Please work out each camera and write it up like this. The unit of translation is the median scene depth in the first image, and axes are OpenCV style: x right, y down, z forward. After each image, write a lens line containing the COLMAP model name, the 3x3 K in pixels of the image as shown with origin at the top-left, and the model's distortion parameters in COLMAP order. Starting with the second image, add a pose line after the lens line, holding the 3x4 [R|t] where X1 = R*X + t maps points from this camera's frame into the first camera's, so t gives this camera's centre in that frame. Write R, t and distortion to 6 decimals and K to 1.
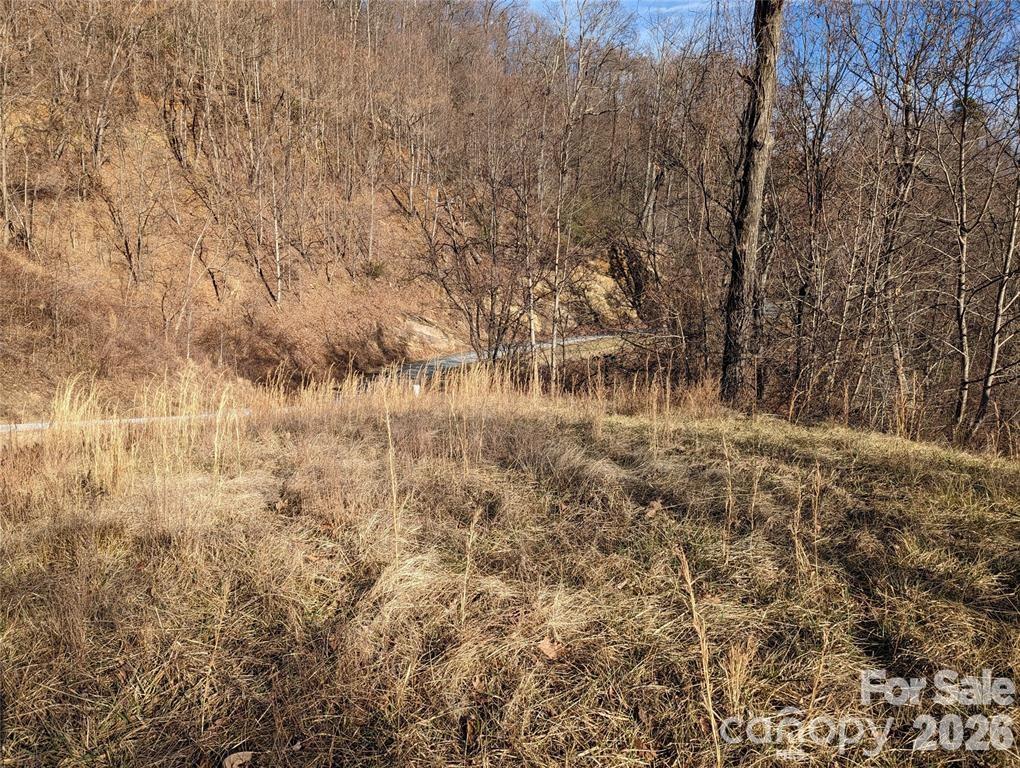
lens RADIAL K [[698.9, 0, 510.0], [0, 698.9, 384.0], [0, 0, 1]] dist [0.068554, -0.051083]
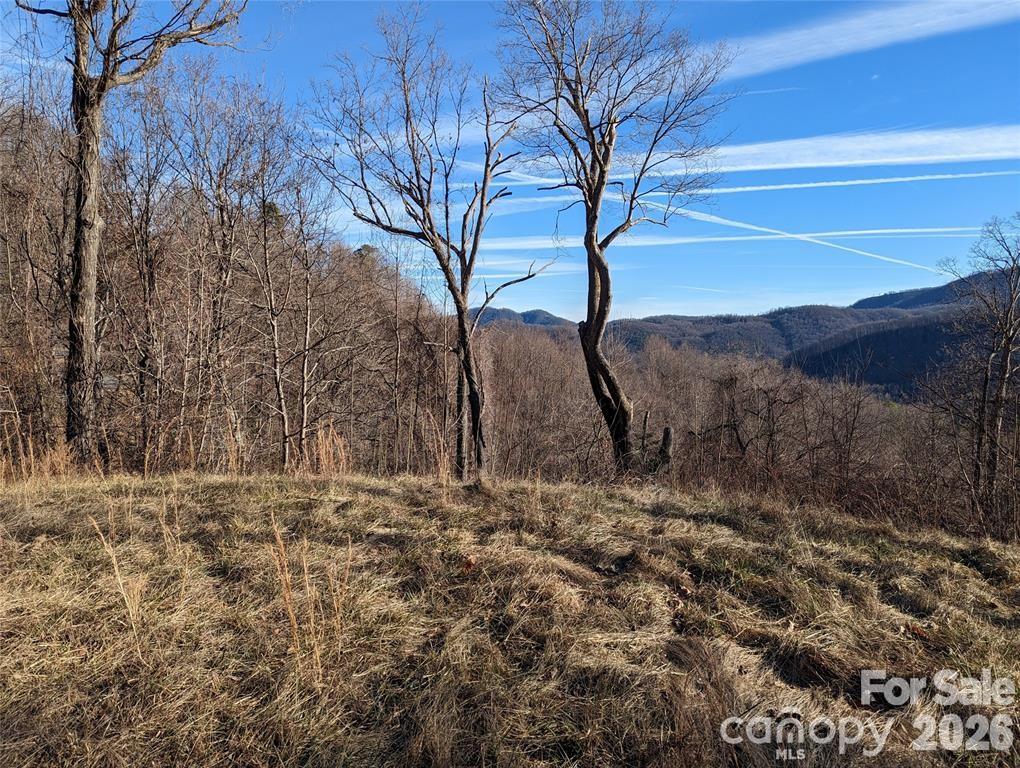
lens RADIAL K [[711.9, 0, 505.4], [0, 711.9, 386.8], [0, 0, 1]] dist [0.066040, -0.064086]
pose [[0.652953, -0.030234, 0.756794, -0.052505], [0.104896, 0.993184, -0.050825, 0.016360], [-0.750099, 0.112571, 0.651674, -0.109865]]
